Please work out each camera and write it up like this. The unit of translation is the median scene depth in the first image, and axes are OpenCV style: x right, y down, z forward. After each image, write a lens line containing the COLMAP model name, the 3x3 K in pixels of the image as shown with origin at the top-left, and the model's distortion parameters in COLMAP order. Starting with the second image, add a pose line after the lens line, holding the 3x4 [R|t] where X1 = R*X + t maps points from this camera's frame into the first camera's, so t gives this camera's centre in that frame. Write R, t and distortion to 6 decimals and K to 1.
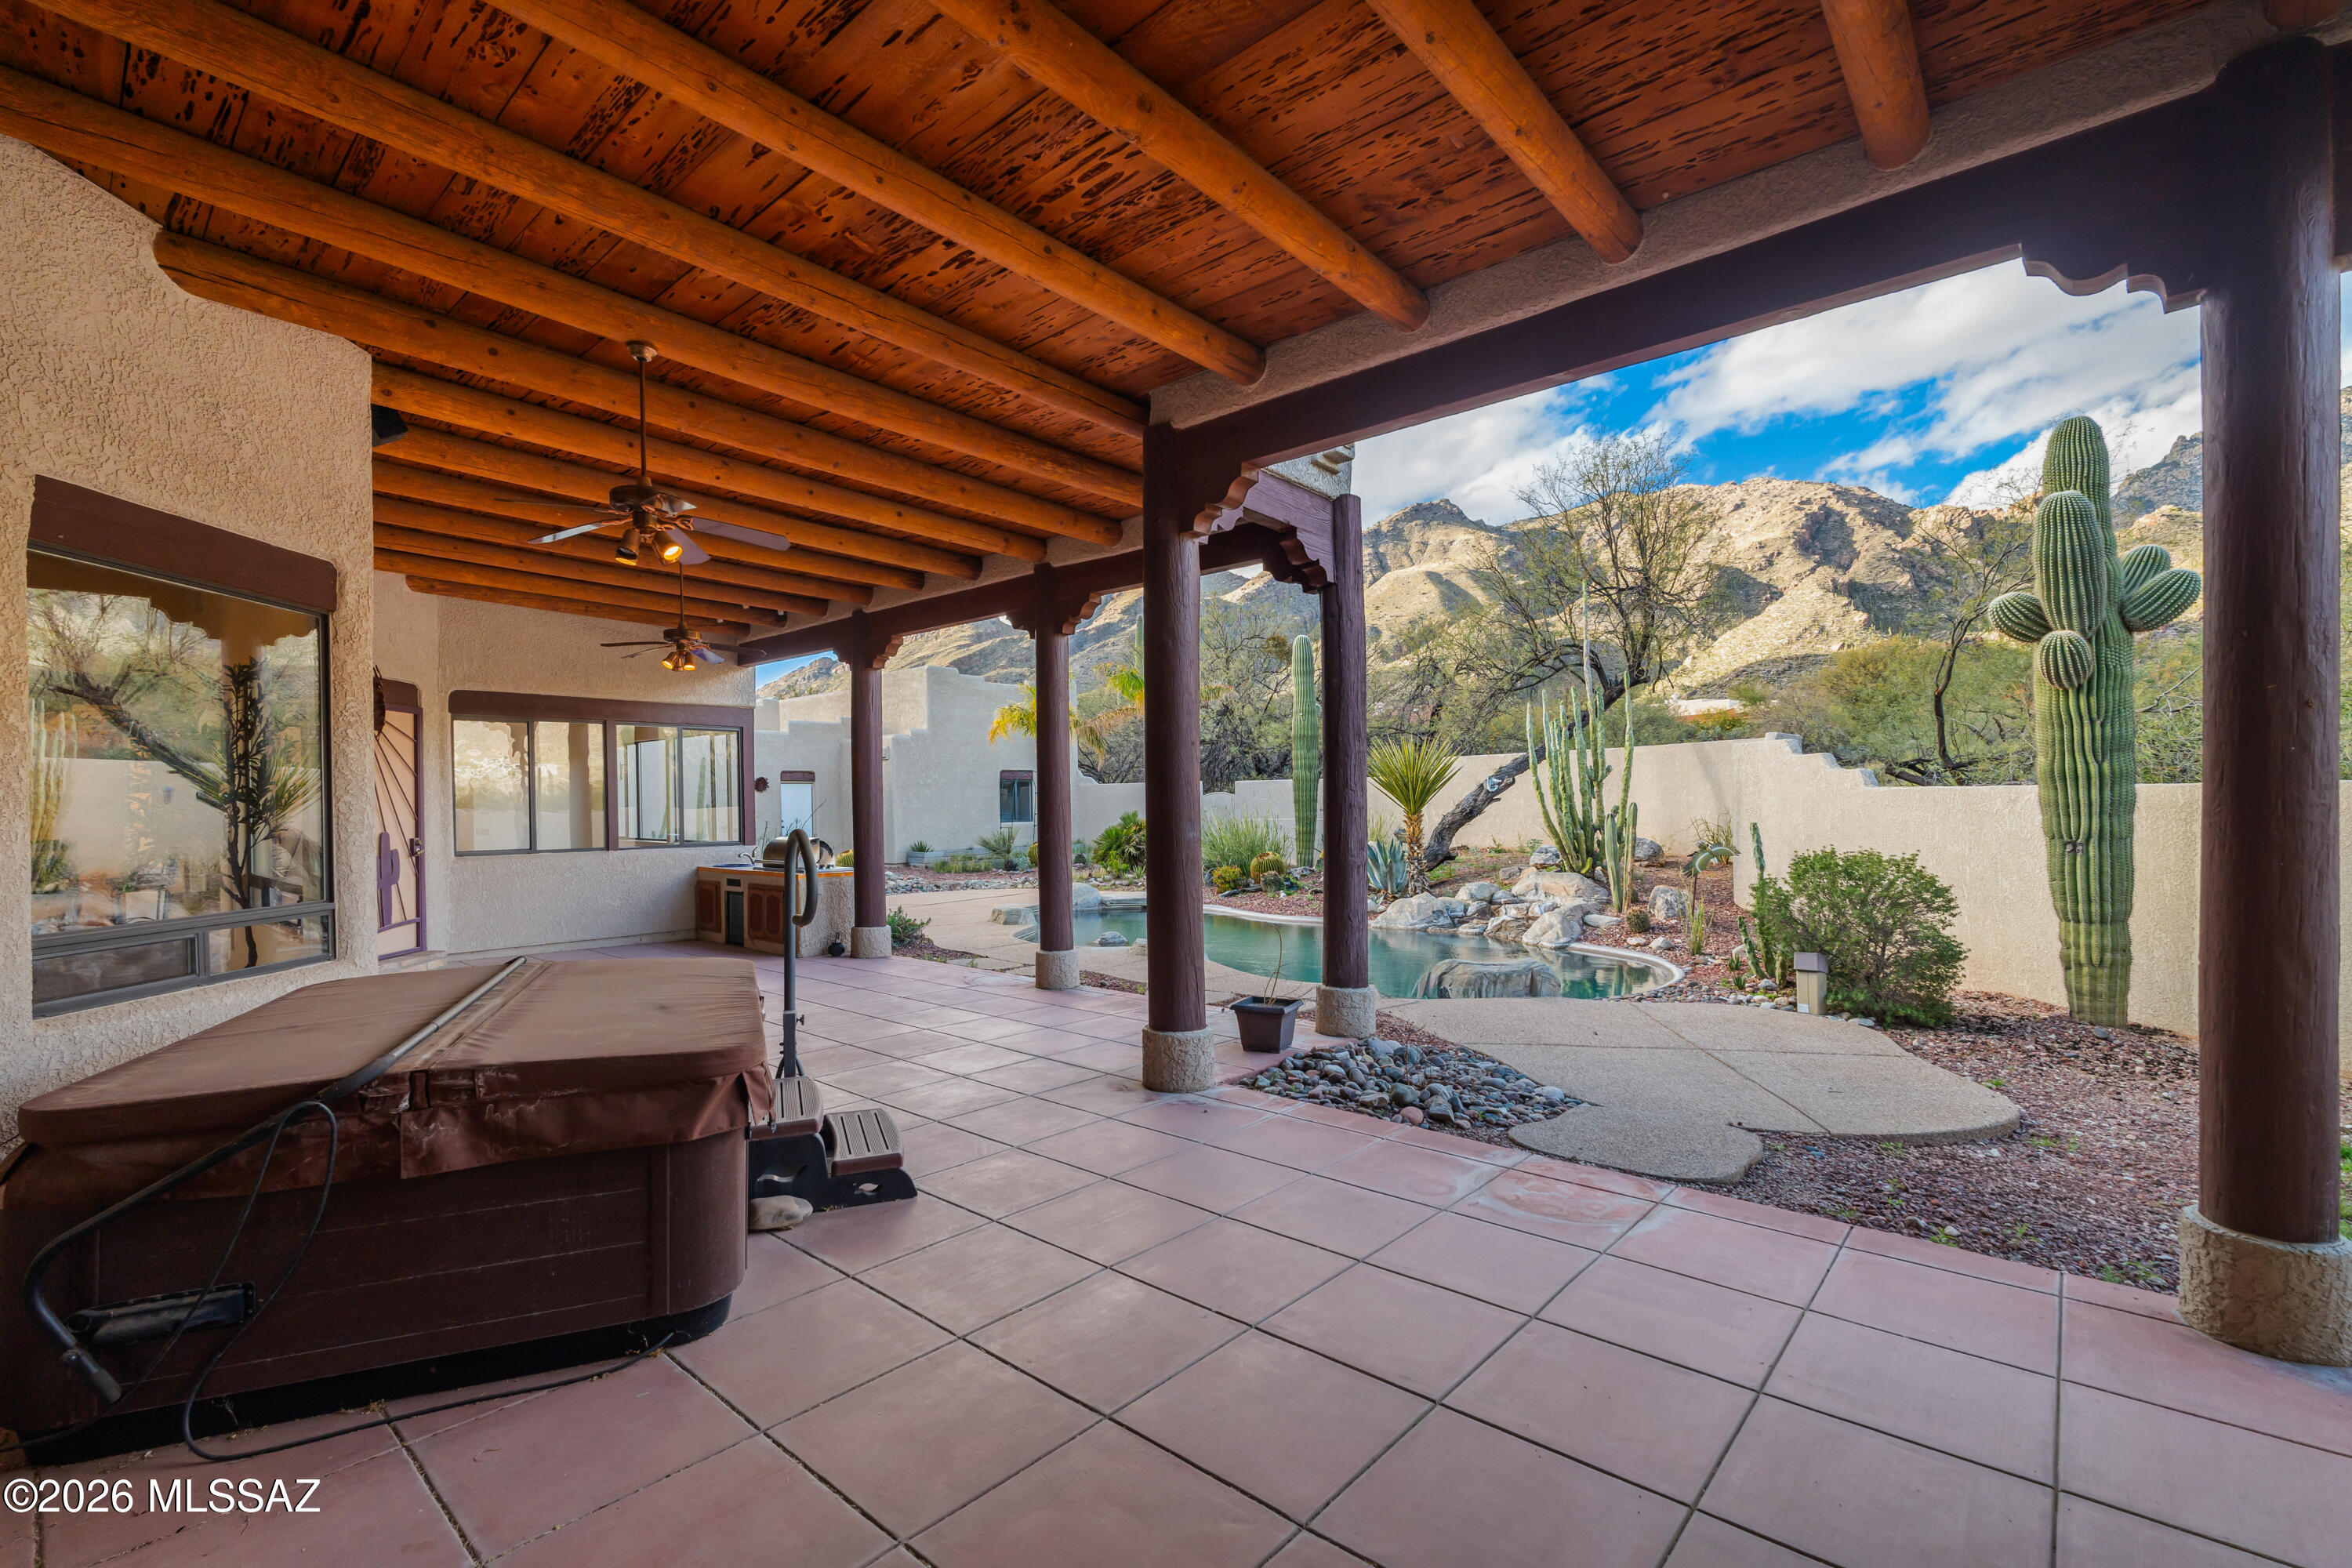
lens RADIAL K [[1045.6, 0, 1163.5], [0, 1045.6, 813.1], [0, 0, 1]] dist [-0.001399, 0.000025]
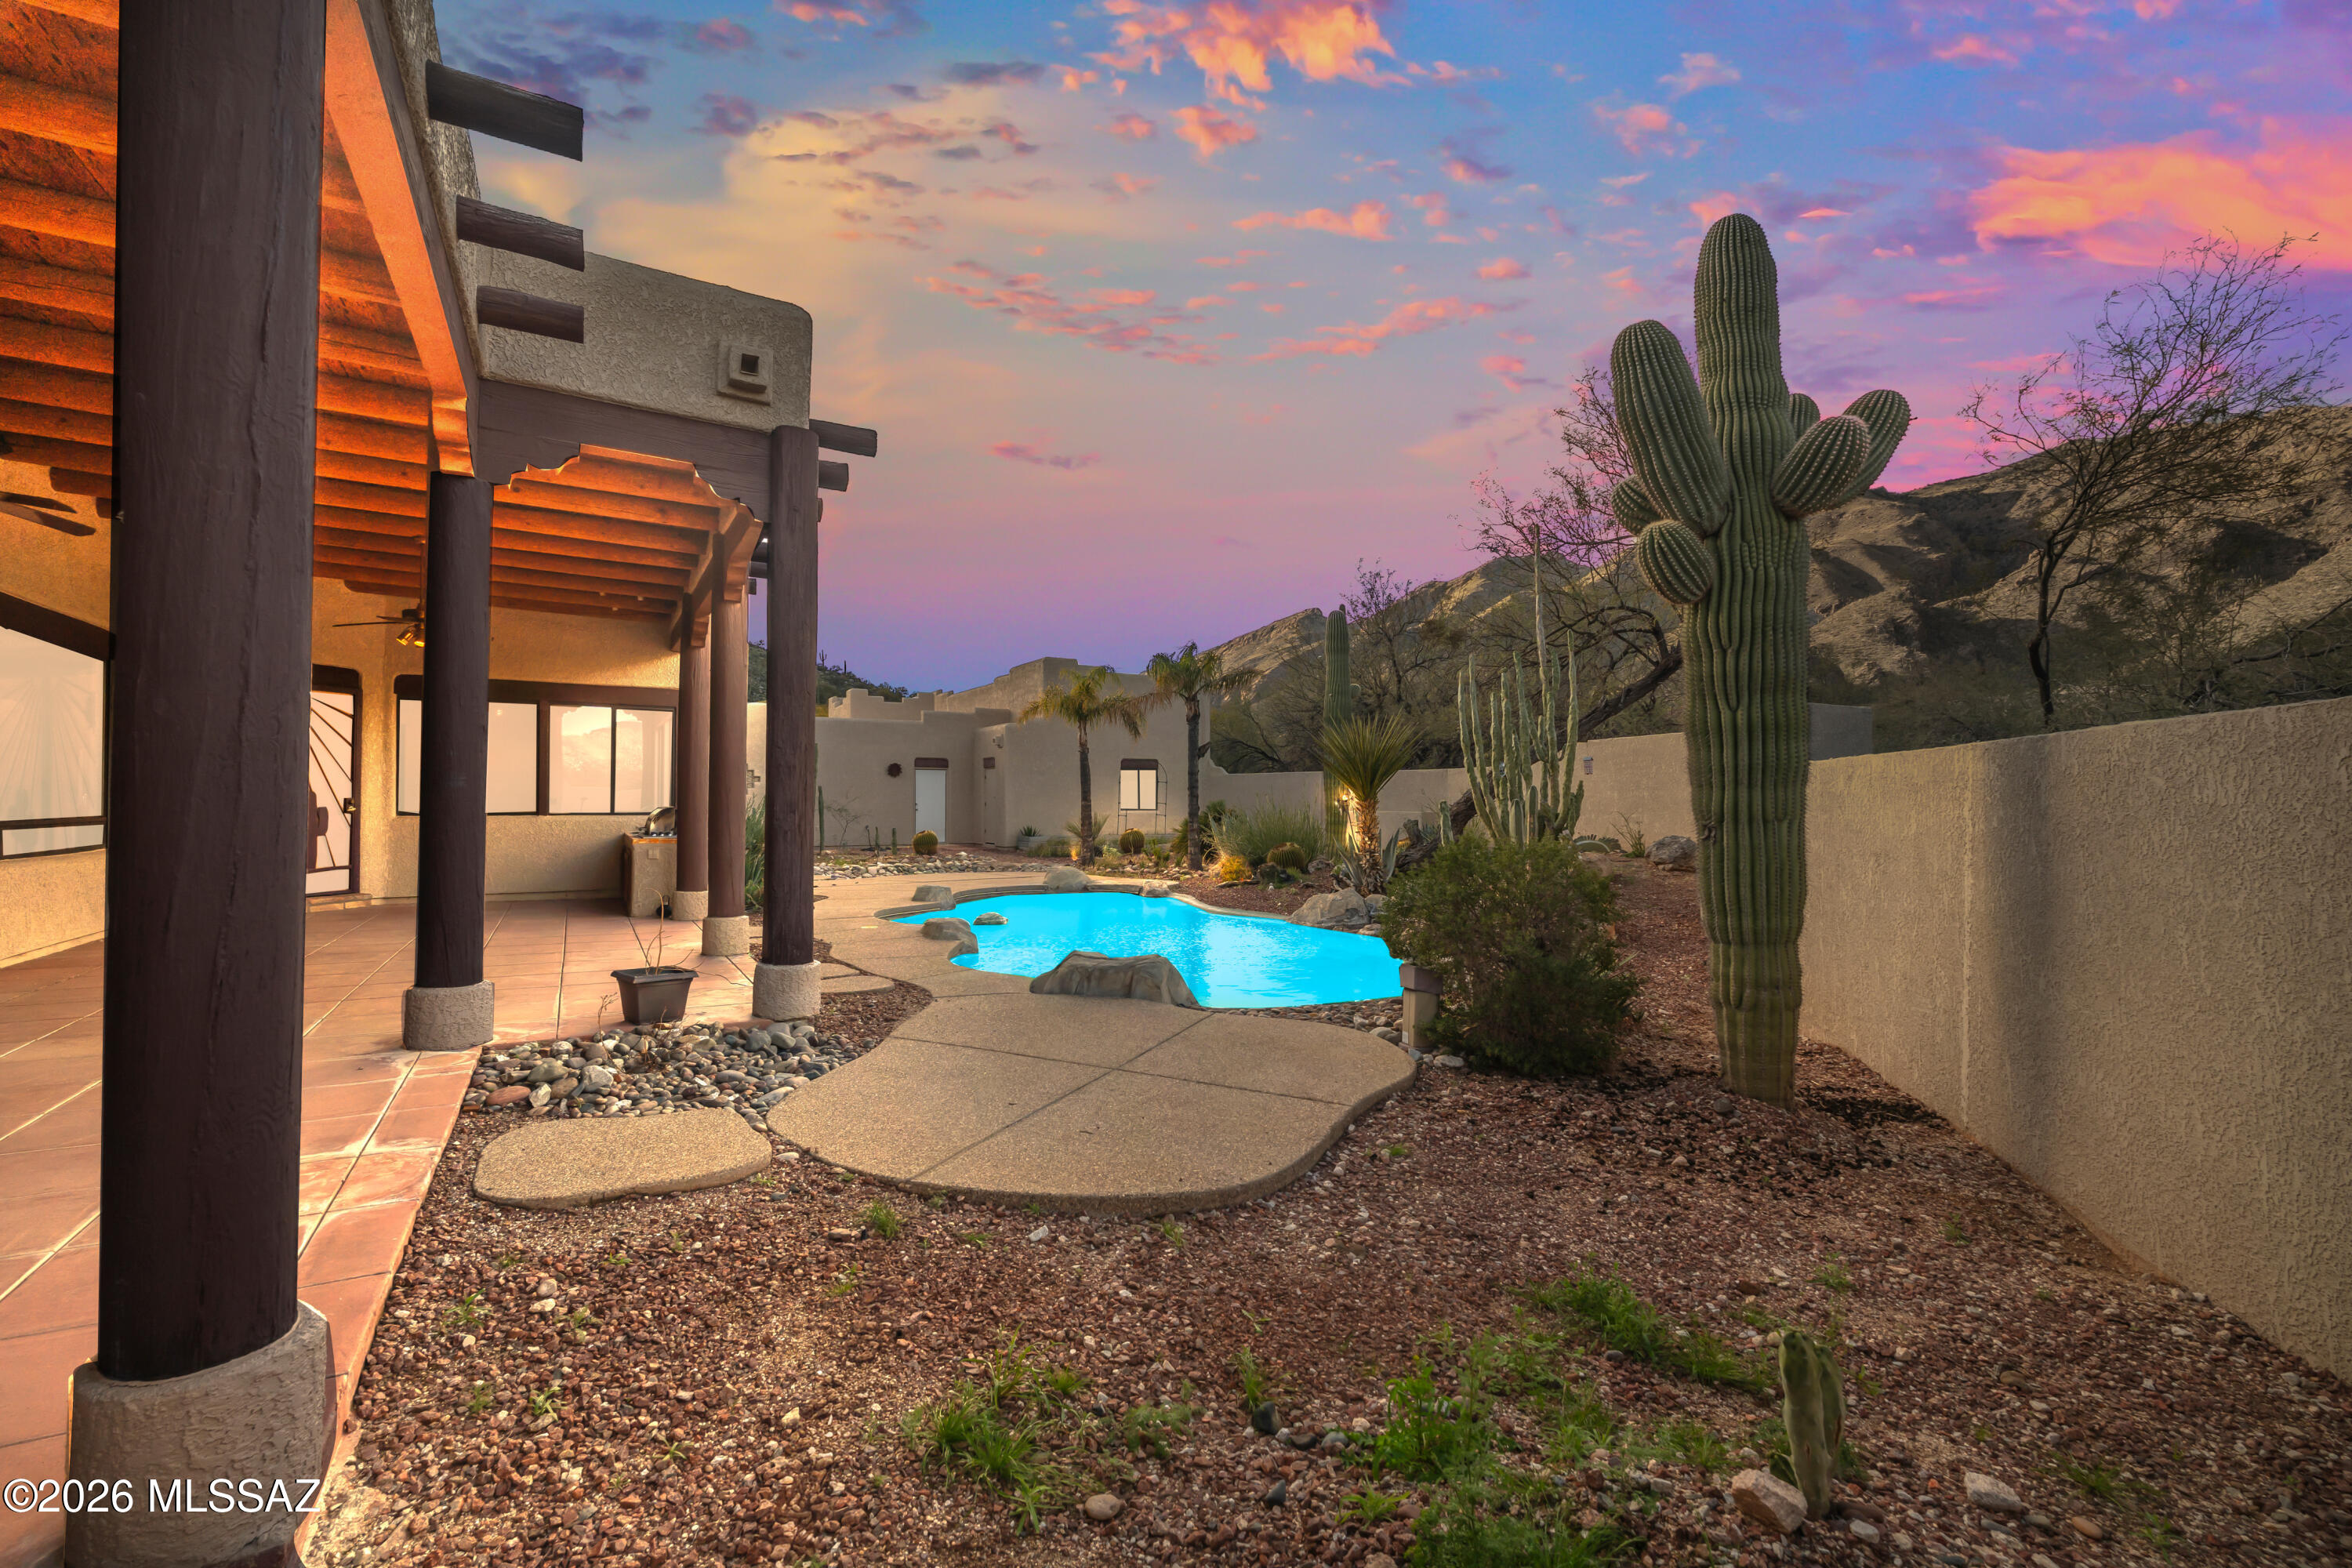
lens RADIAL K [[1031.8, 0, 1164.1], [0, 1031.8, 793.3], [0, 0, 1]] dist [-0.006784, 0.000297]
pose [[0.949678, 0.014605, -0.312888, 0.544259], [-0.020185, 0.999690, -0.014599, 0.017373], [0.312578, 0.020180, 0.949678, 0.175088]]
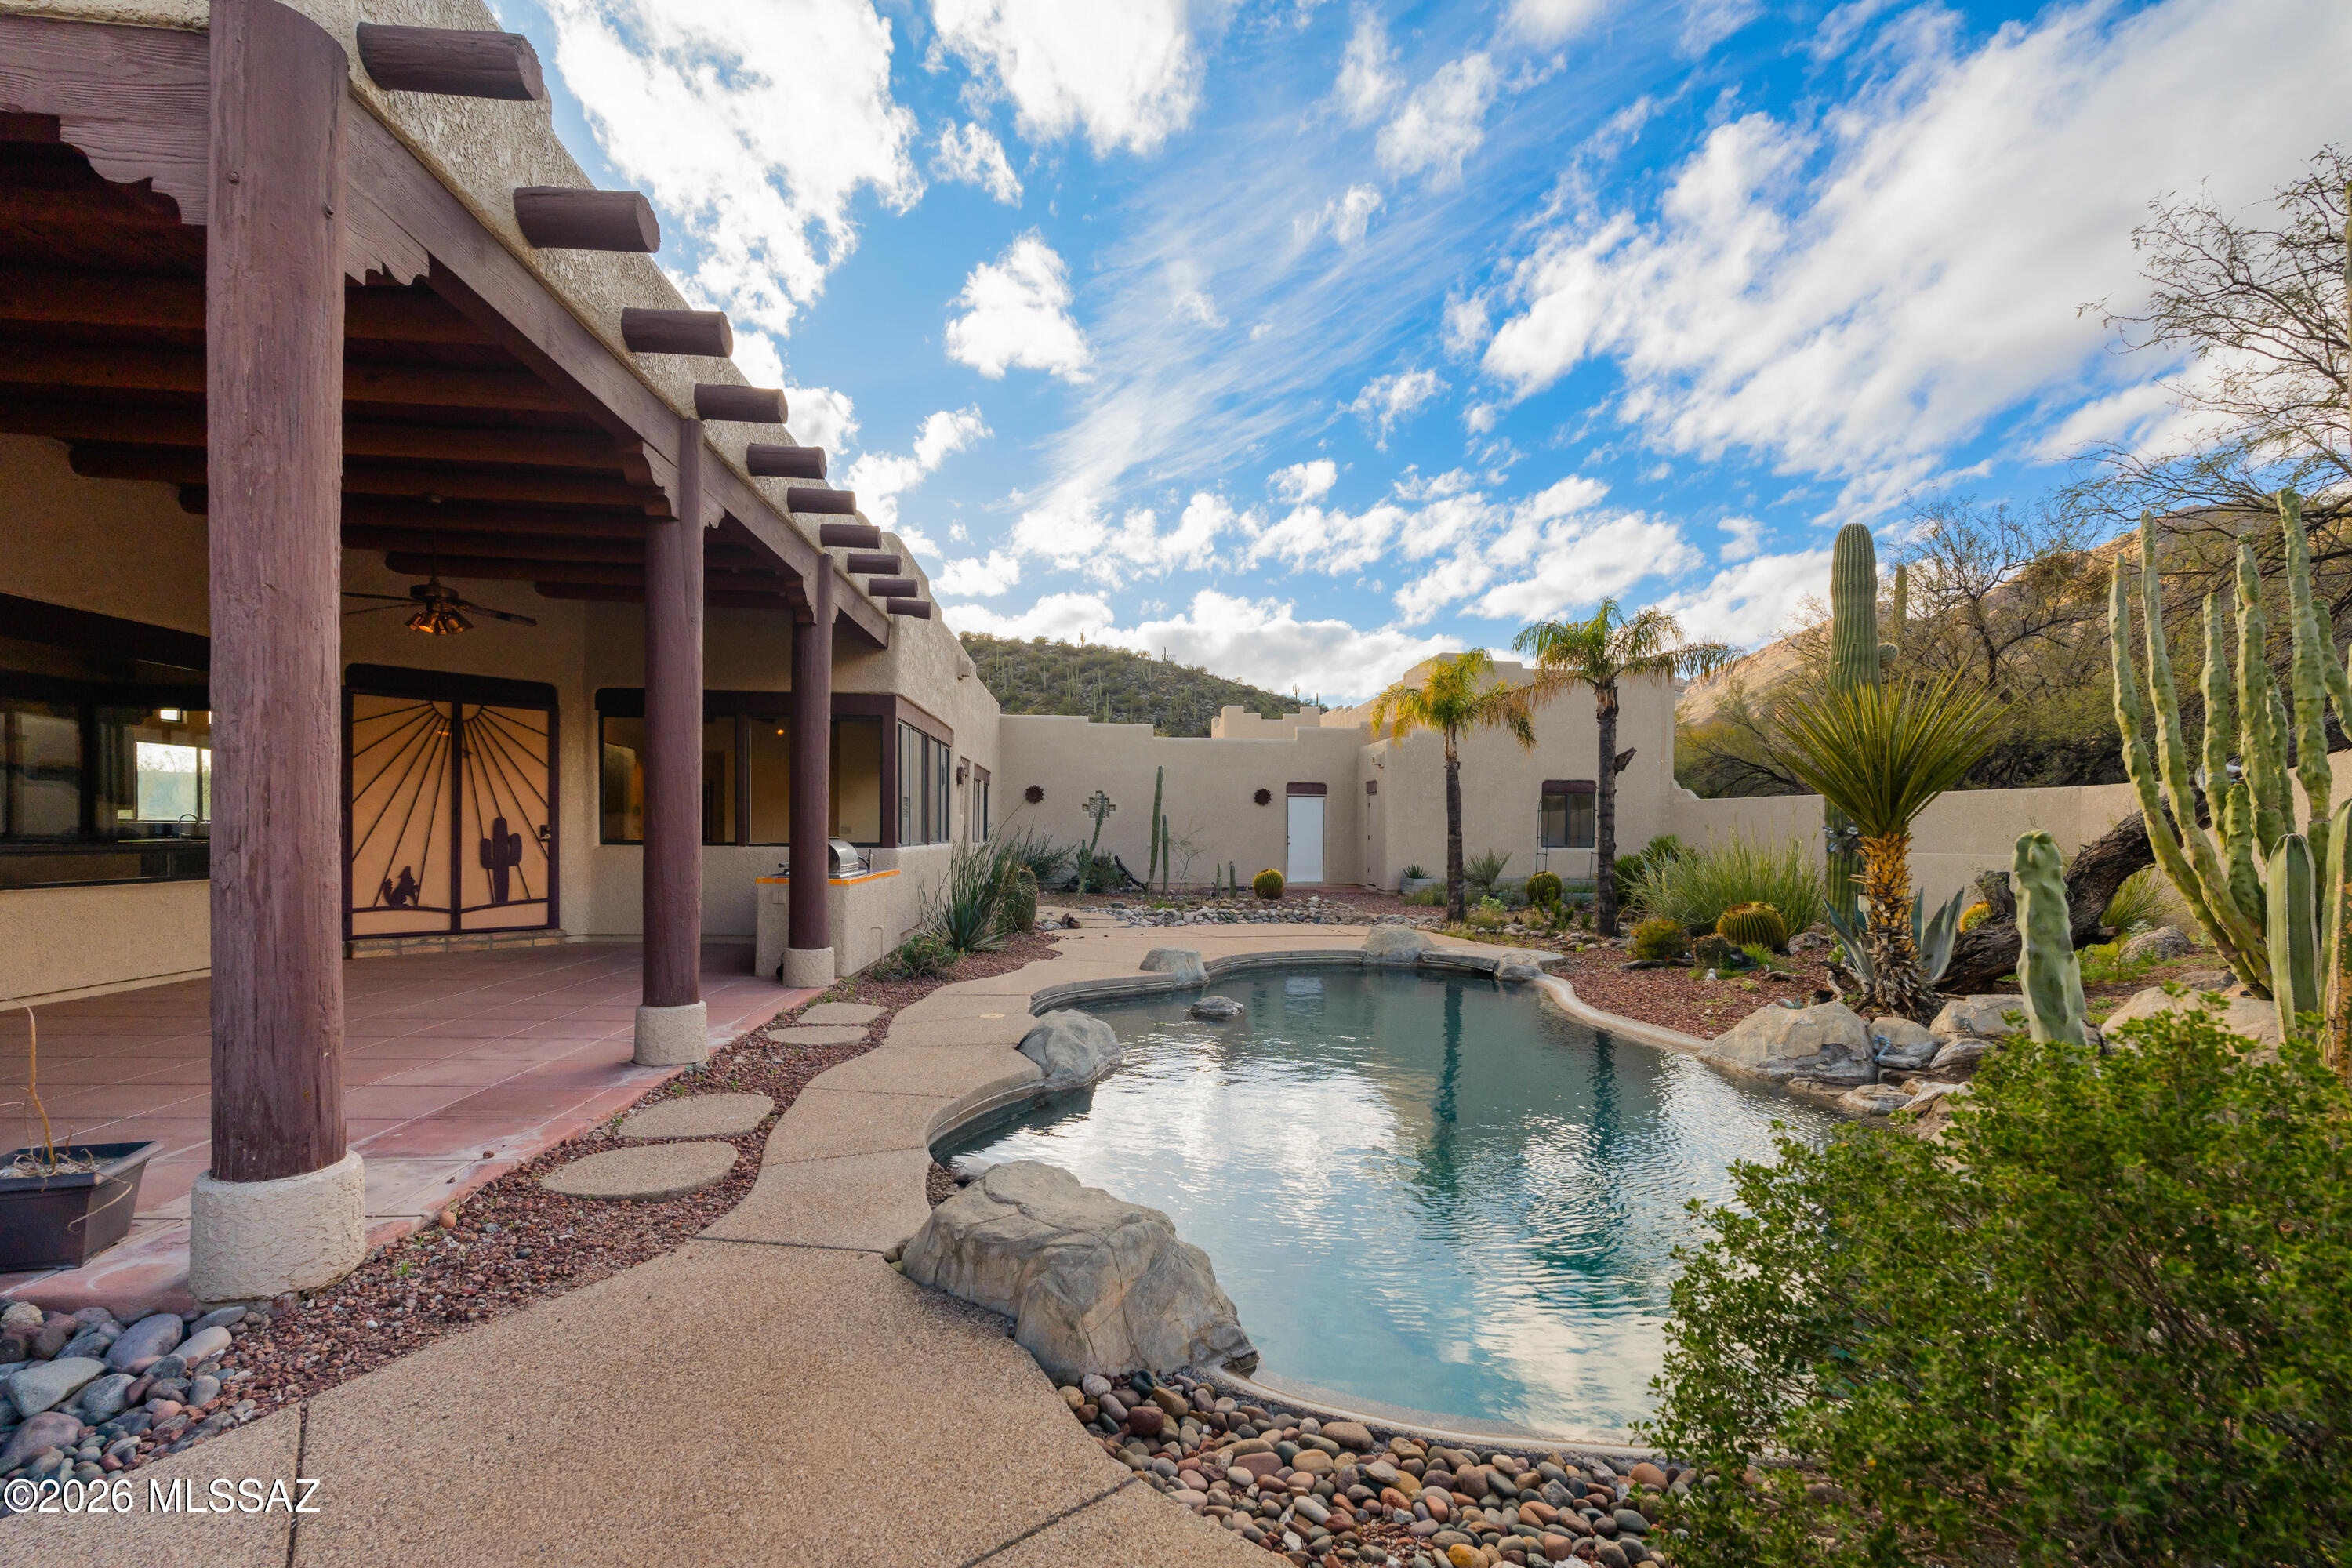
lens RADIAL K [[1047.6, 0, 1170.3], [0, 1047.6, 838.9], [0, 0, 1]] dist [-0.000565, -0.000399]
pose [[0.718434, 0.024998, -0.695146, 0.523902], [-0.027502, 0.999593, 0.007522, 0.012727], [0.695051, 0.013714, 0.718829, 0.673438]]
